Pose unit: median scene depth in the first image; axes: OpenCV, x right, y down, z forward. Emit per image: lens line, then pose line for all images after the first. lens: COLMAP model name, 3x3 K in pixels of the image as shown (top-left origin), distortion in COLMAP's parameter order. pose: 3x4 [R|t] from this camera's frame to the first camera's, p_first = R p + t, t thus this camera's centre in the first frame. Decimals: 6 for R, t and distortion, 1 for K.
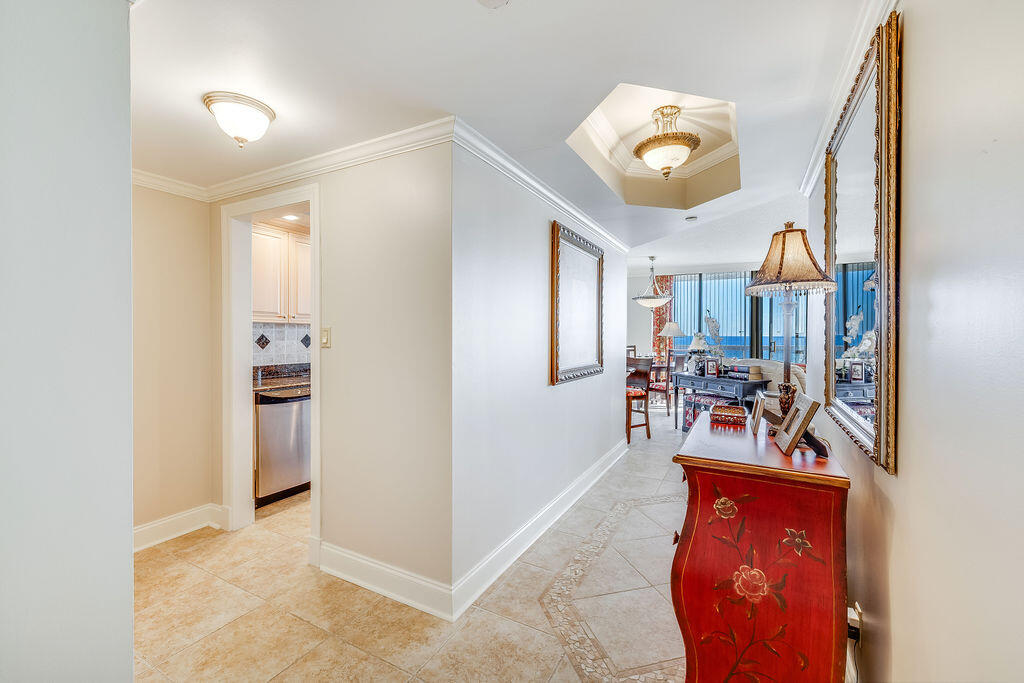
lens RADIAL K [[429.7, 0, 512.0], [0, 429.7, 341.5], [0, 0, 1]] dist [0.000403, 0.000057]
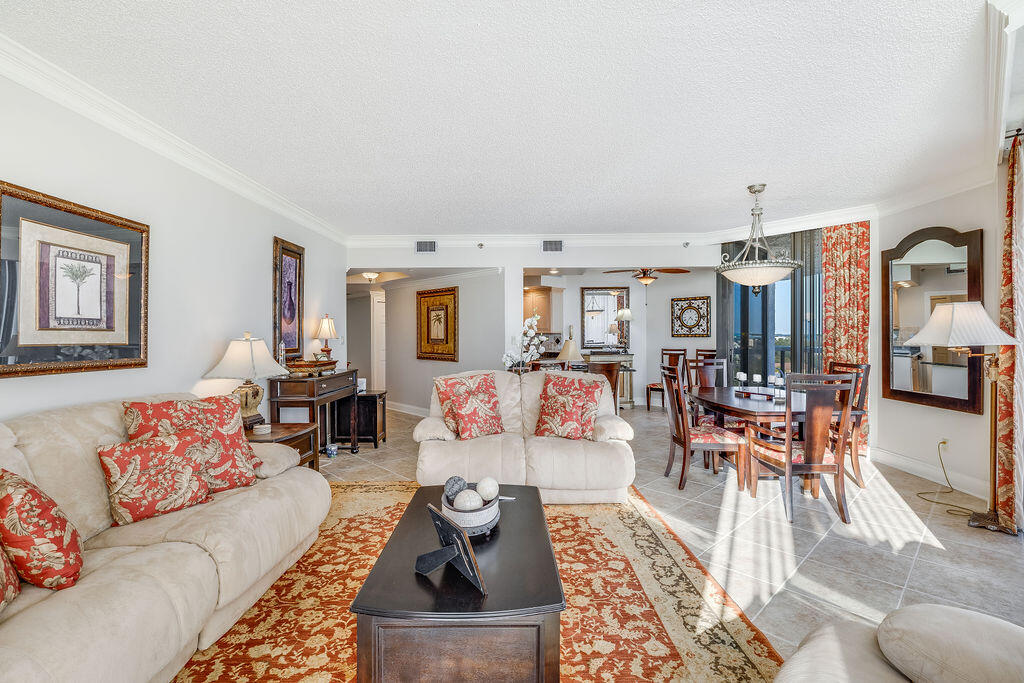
lens RADIAL K [[457.8, 0, 513.3], [0, 457.8, 333.0], [0, 0, 1]] dist [-0.002370, -0.000296]
pose [[-0.303601, -0.008214, -0.952764, 1.320862], [-0.014864, 0.999882, -0.003883, -0.026102], [0.952683, 0.012983, -0.303688, 1.261936]]
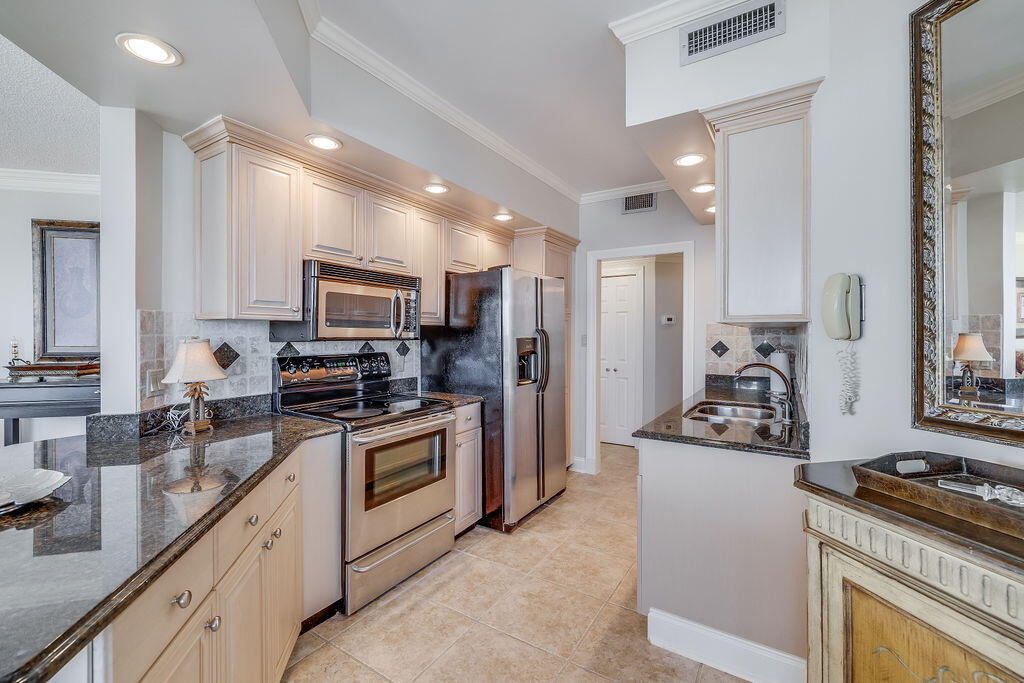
lens RADIAL K [[432.8, 0, 513.0], [0, 432.8, 337.2], [0, 0, 1]] dist [-0.000296, 0.000152]
pose [[-0.997667, -0.009195, 0.067646, -0.113058], [-0.007693, 0.999719, 0.022423, -0.030141], [-0.067833, 0.021850, -0.997457, 1.242799]]
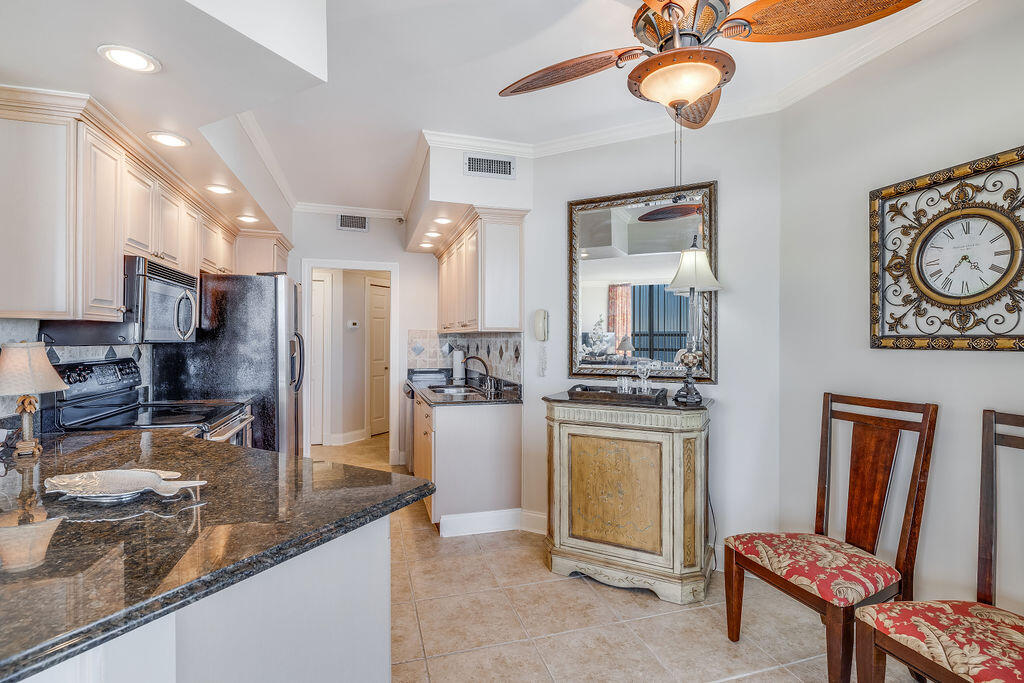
lens RADIAL K [[484.6, 0, 512.0], [0, 484.6, 341.5], [0, 0, 1]] dist [-0.001556, -0.000114]
pose [[-0.705306, -0.005918, -0.708878, 0.169097], [-0.020972, 0.999702, 0.012519, -0.030606], [0.708592, 0.023696, -0.705220, 1.375528]]
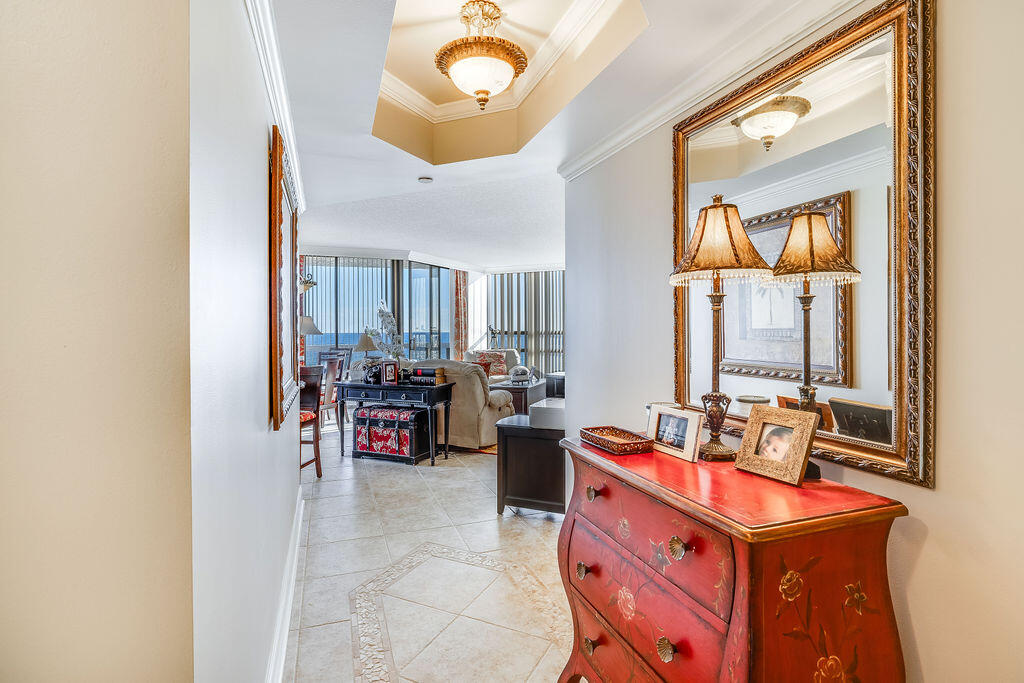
lens RADIAL K [[505.1, 0, 513.5], [0, 505.1, 333.1], [0, 0, 1]] dist [-0.001613, -0.000162]
pose [[0.660836, -0.010626, 0.750455, -0.097685], [0.020391, 0.999785, -0.003800, -0.005787], [-0.750253, 0.017813, 0.660910, 0.192479]]
